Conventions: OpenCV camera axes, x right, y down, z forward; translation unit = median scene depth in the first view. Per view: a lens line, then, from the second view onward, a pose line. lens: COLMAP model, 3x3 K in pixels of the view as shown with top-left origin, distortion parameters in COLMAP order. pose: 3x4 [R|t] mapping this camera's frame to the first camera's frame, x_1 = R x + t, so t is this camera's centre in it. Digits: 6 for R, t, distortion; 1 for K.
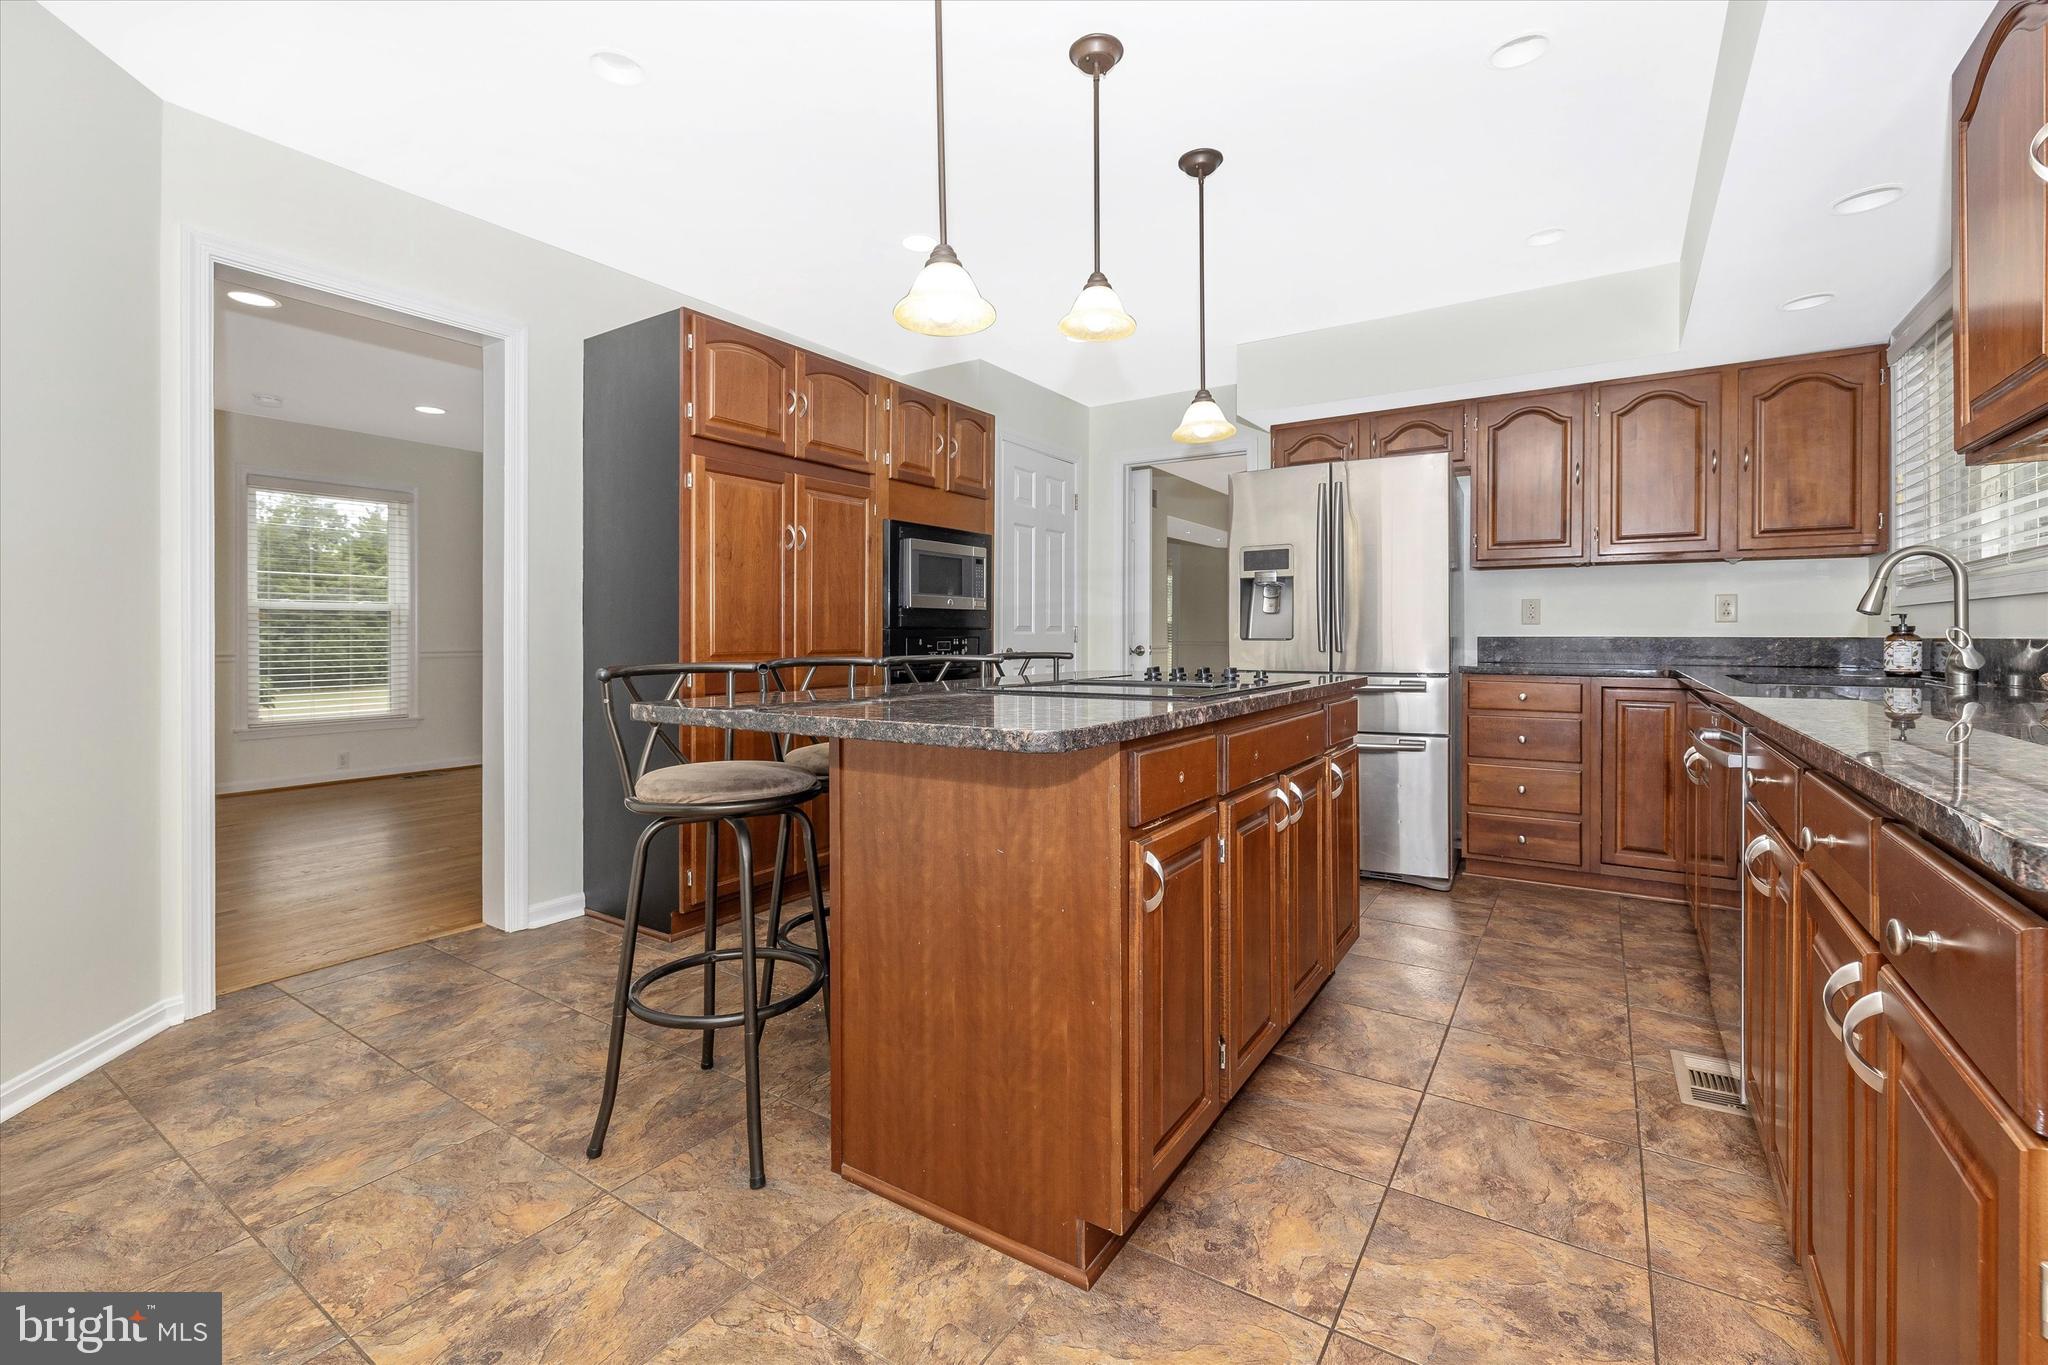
lens RADIAL K [[875.5, 0, 1022.5], [0, 875.5, 637.9], [0, 0, 1]] dist [-0.000762, -0.000079]
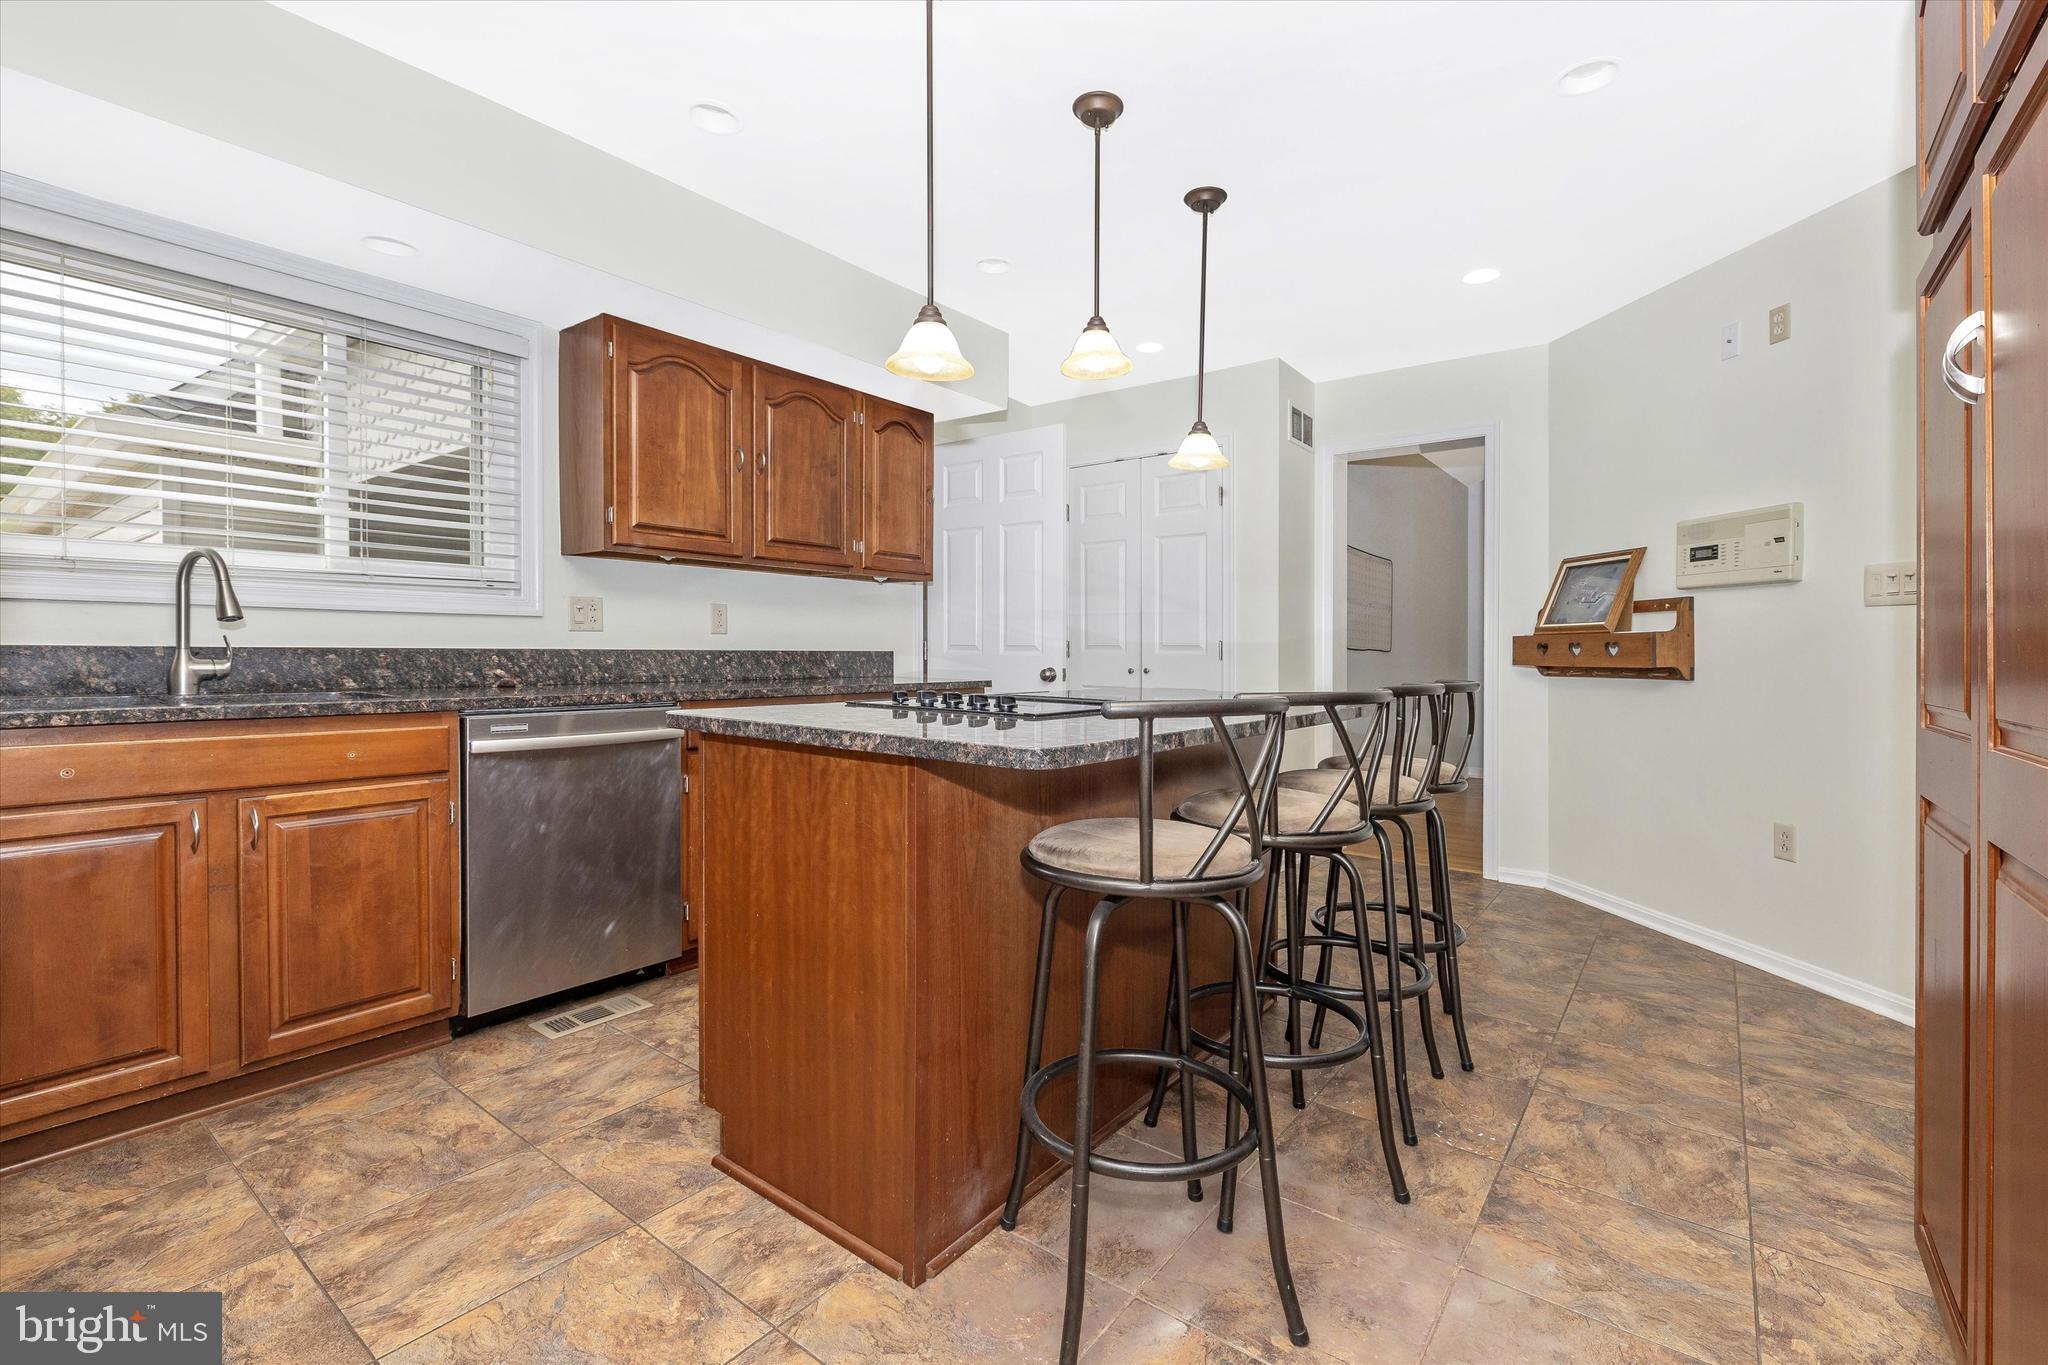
lens RADIAL K [[906.1, 0, 1012.3], [0, 906.1, 641.3], [0, 0, 1]] dist [0.002623, 0.000148]
pose [[-0.996961, -0.010826, 0.077144, 0.130932], [-0.011352, 0.999915, -0.006382, -0.013716], [-0.077068, -0.007238, -0.997000, 2.595293]]
